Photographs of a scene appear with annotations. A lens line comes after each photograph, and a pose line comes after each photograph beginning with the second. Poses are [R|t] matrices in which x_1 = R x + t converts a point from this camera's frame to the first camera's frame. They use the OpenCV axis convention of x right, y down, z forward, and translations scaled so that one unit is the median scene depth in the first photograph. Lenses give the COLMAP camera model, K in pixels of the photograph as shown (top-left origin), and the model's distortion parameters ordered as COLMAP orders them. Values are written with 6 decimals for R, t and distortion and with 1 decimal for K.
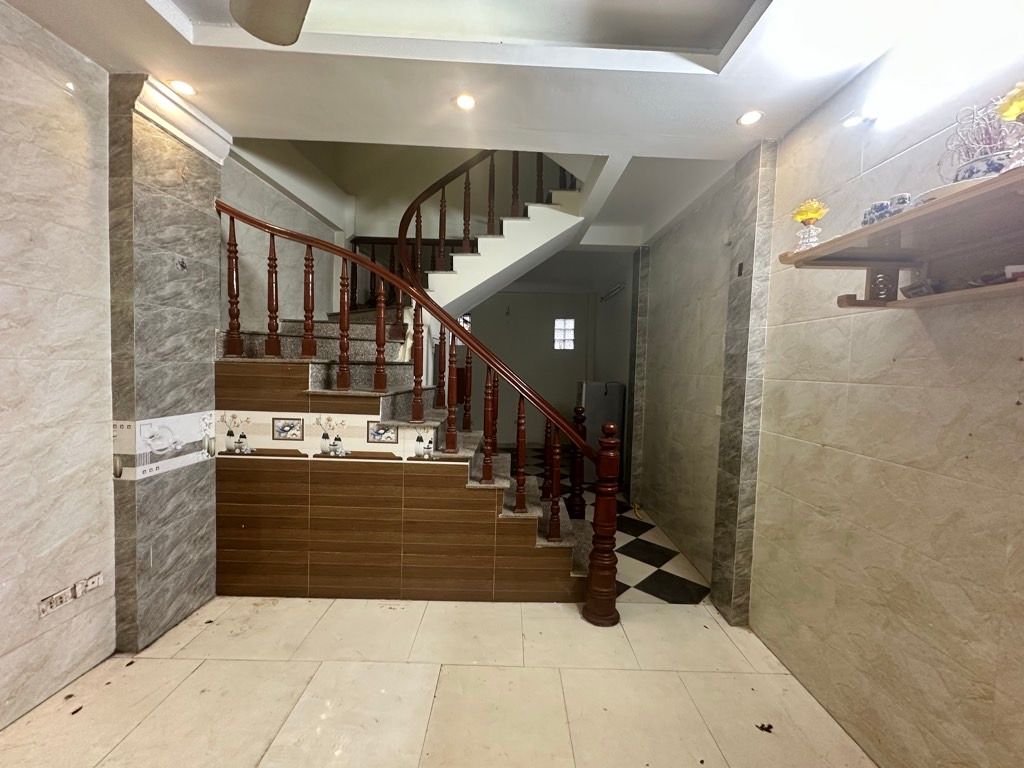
lens RADIAL K [[413.5, 0, 511.9], [0, 413.5, 383.3], [0, 0, 1]] dist [0.000487, -0.000008]
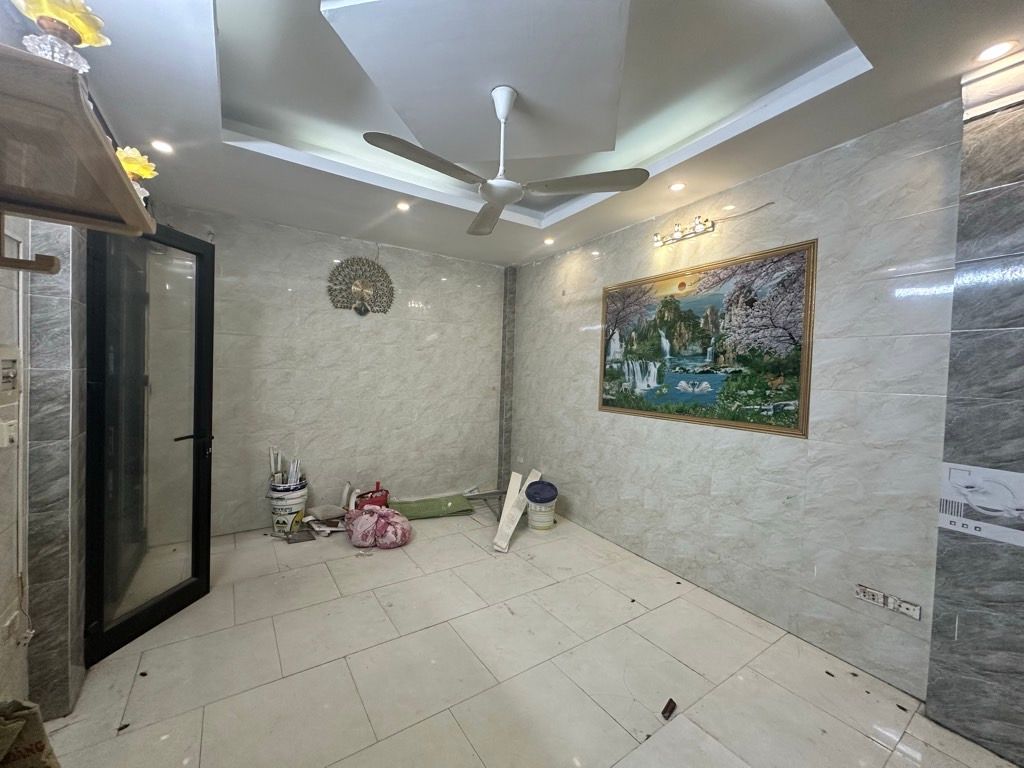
lens RADIAL K [[413.5, 0, 511.9], [0, 413.5, 383.3], [0, 0, 1]] dist [0.000487, -0.000008]
pose [[-0.831064, -0.040525, -0.554699, 0.404716], [-0.079167, 0.995806, 0.045859, -0.048712], [0.550514, 0.082026, -0.830786, 1.264468]]
